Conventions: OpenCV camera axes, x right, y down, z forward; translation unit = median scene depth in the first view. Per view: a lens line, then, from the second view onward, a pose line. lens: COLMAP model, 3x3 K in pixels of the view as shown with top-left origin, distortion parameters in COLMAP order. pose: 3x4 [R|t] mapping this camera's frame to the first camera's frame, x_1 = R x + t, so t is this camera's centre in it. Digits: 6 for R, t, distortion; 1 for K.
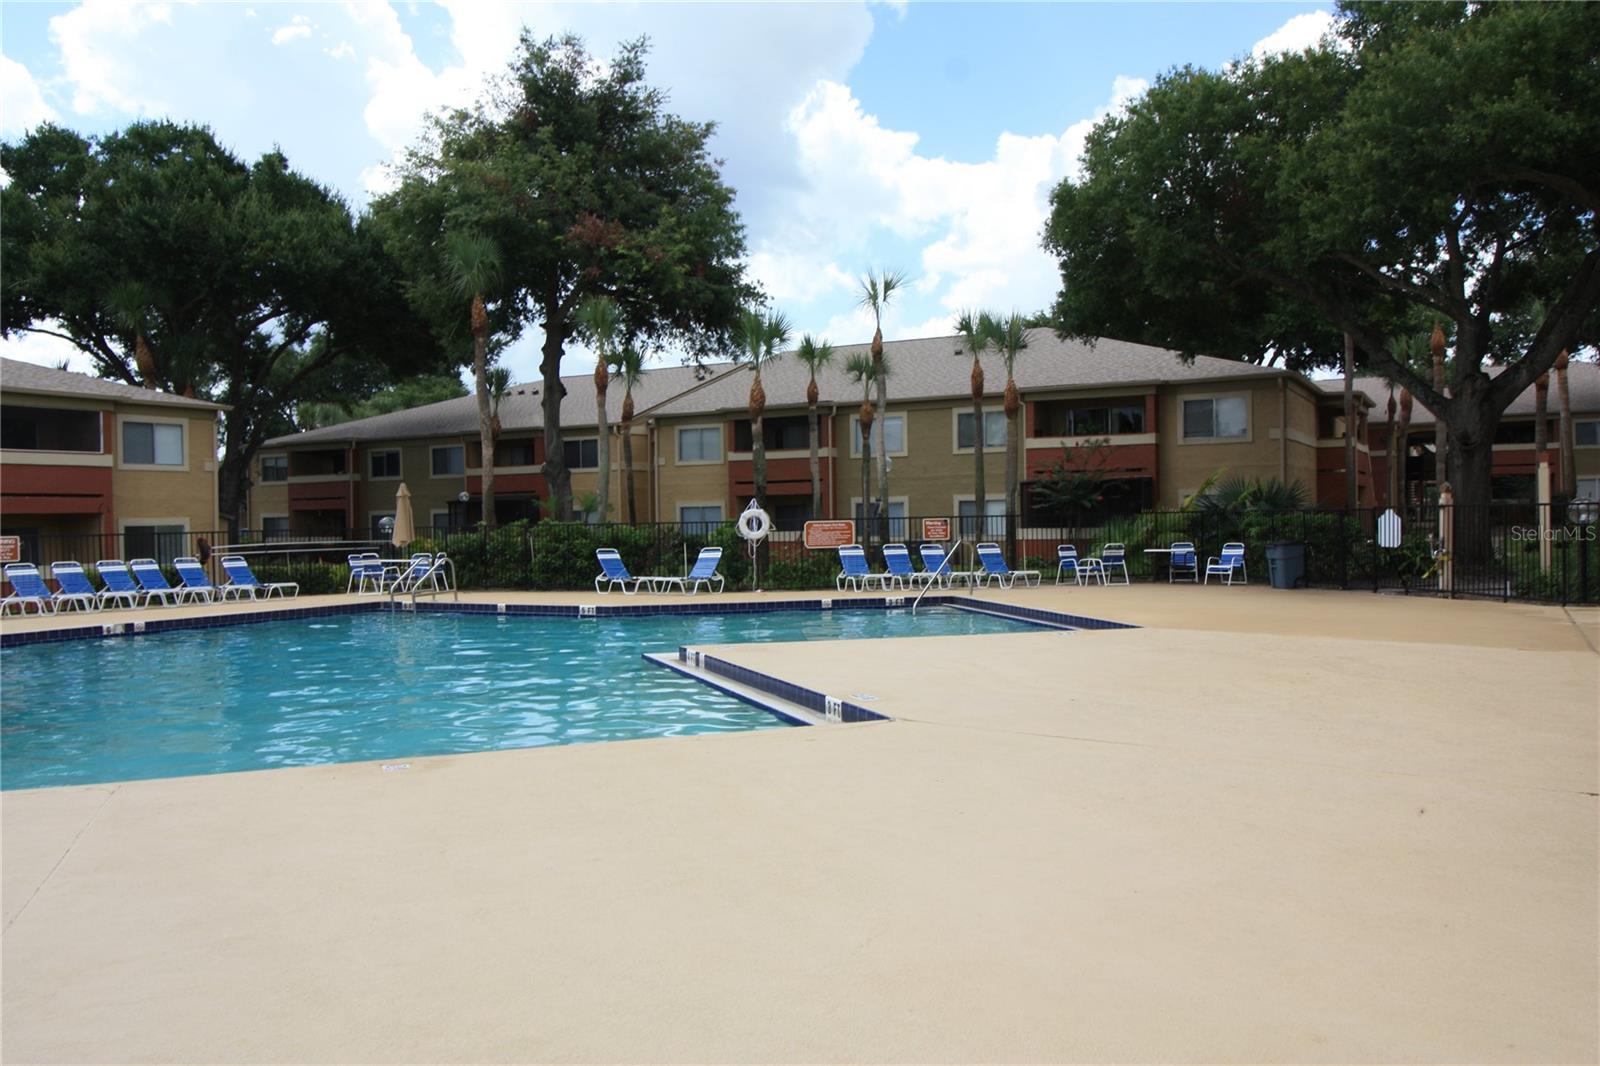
lens RADIAL K [[1292.8, 0, 800.0], [0, 1292.8, 533.0], [0, 0, 1]] dist [-0.000932, 0.005653]
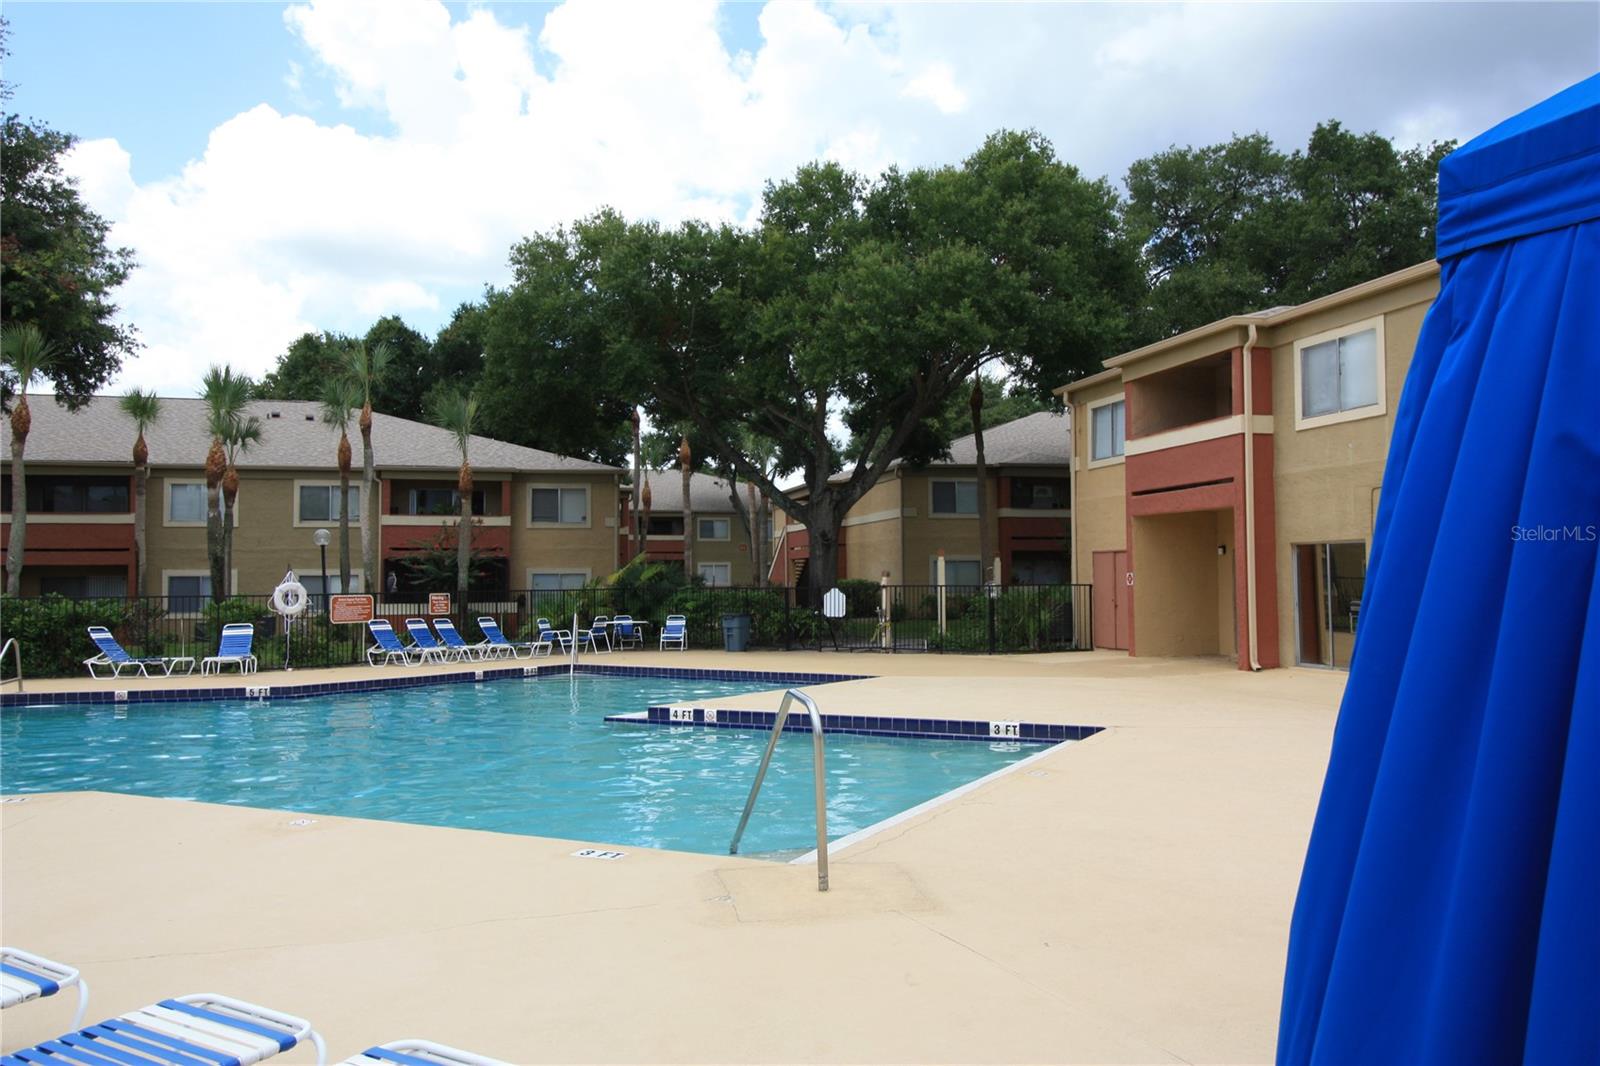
lens RADIAL K [[1292.8, 0, 800.0], [0, 1292.8, 533.0], [0, 0, 1]] dist [-0.000932, 0.005653]
pose [[0.711900, 0.038176, 0.701242, -0.320664], [0.003610, 0.998309, -0.058014, 0.001202], [-0.702271, 0.043832, 0.710559, 0.050453]]
